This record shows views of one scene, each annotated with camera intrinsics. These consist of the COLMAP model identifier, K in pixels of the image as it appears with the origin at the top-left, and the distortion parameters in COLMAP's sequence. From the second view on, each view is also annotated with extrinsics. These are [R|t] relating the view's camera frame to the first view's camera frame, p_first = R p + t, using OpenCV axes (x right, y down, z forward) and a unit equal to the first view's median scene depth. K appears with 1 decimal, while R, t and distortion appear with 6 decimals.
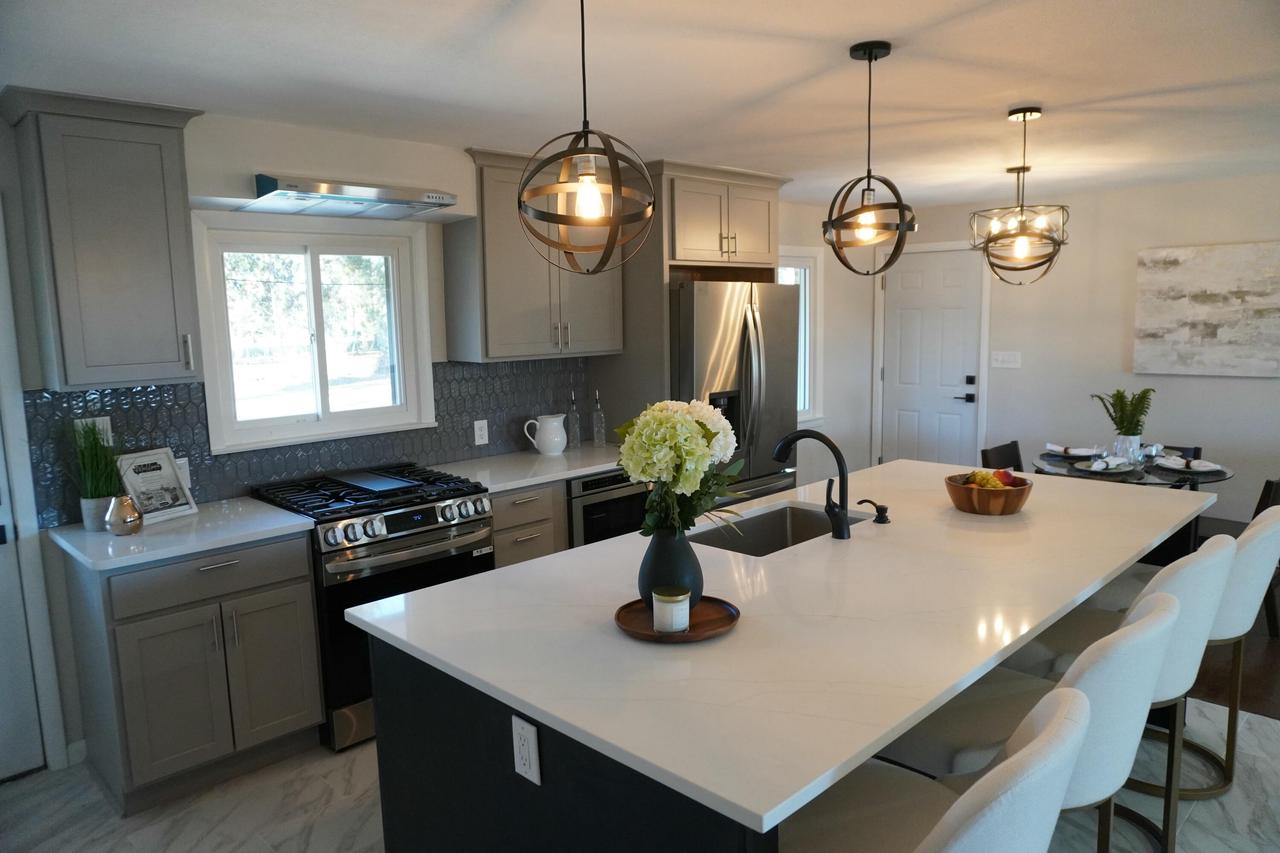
lens RADIAL K [[857.8, 0, 635.7], [0, 857.8, 431.4], [0, 0, 1]] dist [-0.042722, 0.030112]
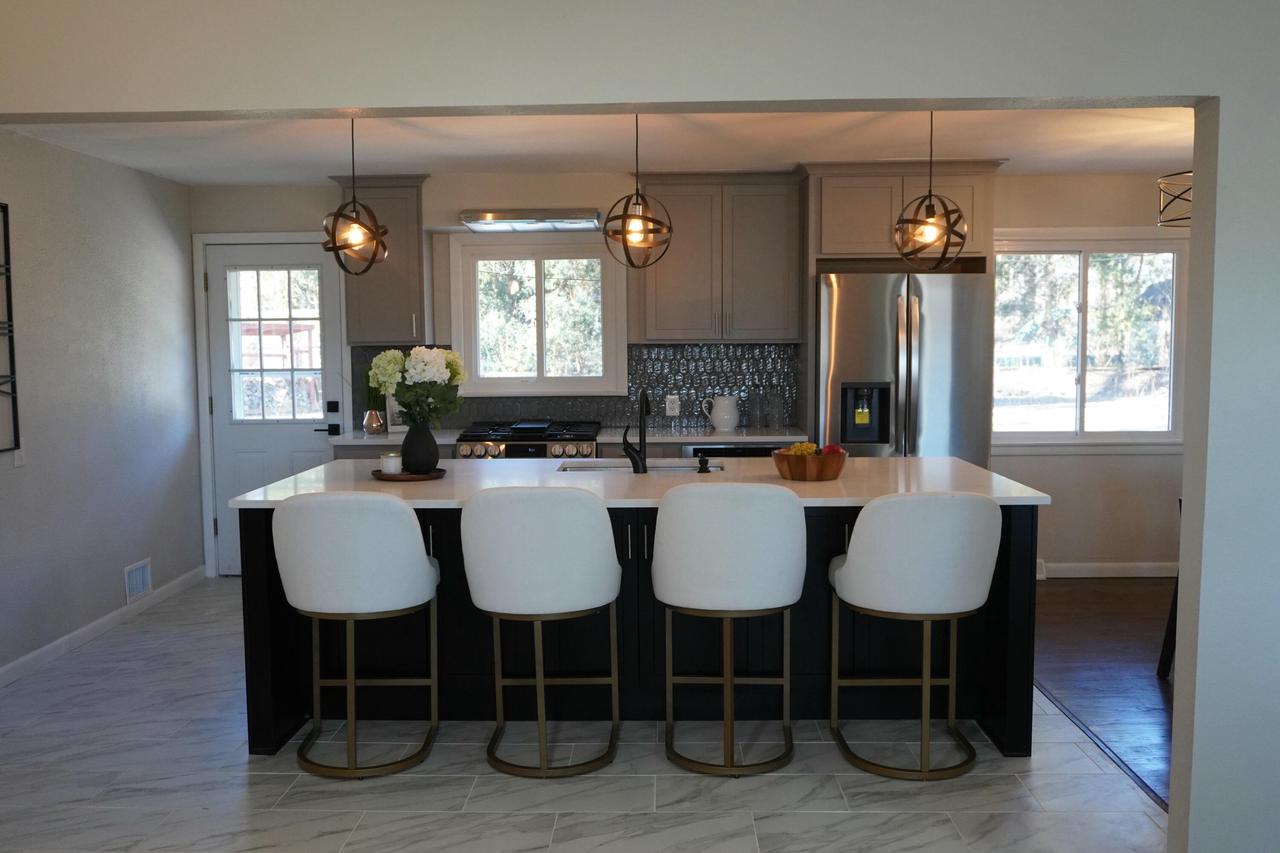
lens RADIAL K [[1149.7, 0, 648.2], [0, 1149.7, 427.1], [0, 0, 1]] dist [-0.031823, 0.015311]
pose [[0.694103, 0.074157, -0.716046, 0.771712], [-0.106094, 0.994356, 0.000137, 0.028258], [0.712015, 0.075873, 0.698053, -0.098910]]
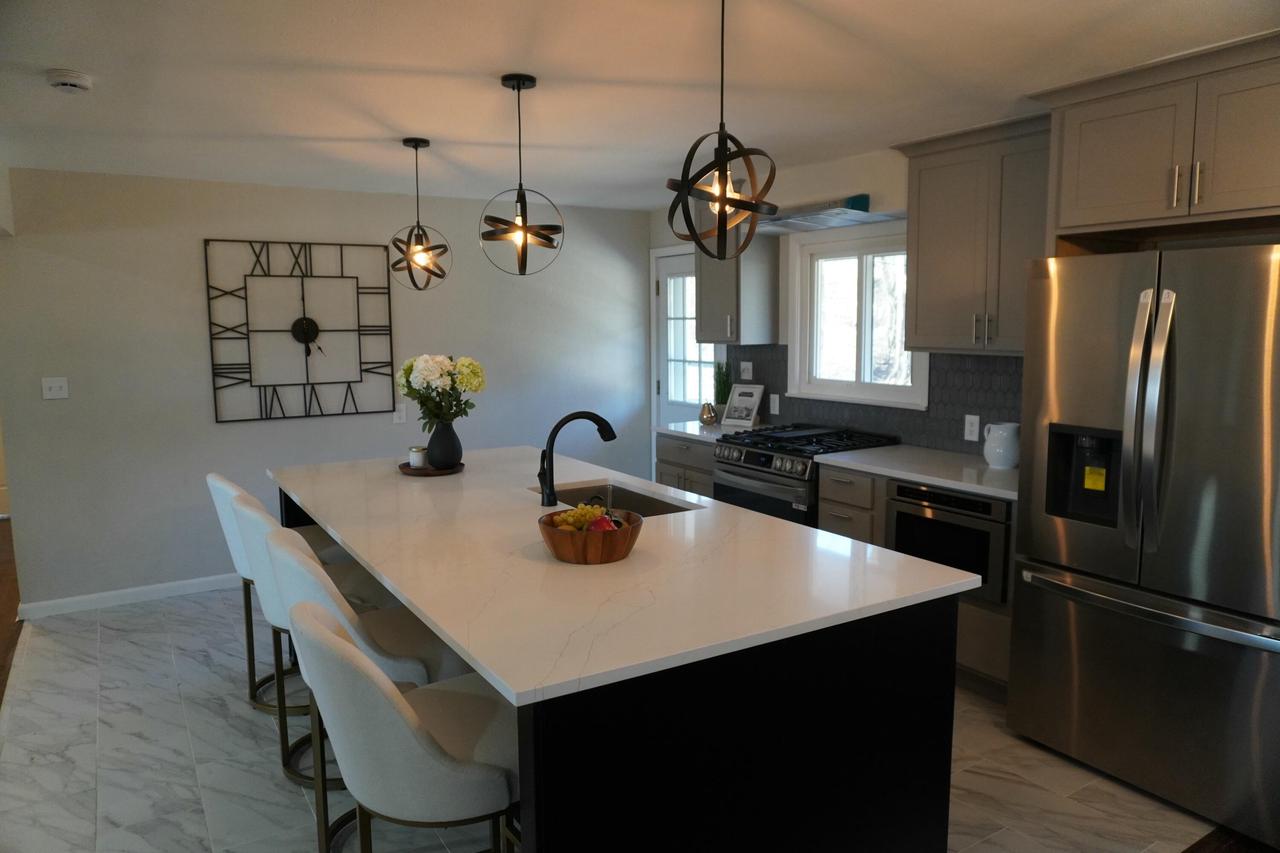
lens RADIAL K [[857.8, 0, 633.5], [0, 857.8, 432.9], [0, 0, 1]] dist [-0.042722, 0.030112]
pose [[-0.223596, 0.151261, -0.962873, 0.683415], [-0.122356, 0.975714, 0.181691, -0.099931], [0.966972, 0.158439, -0.199658, 0.690643]]
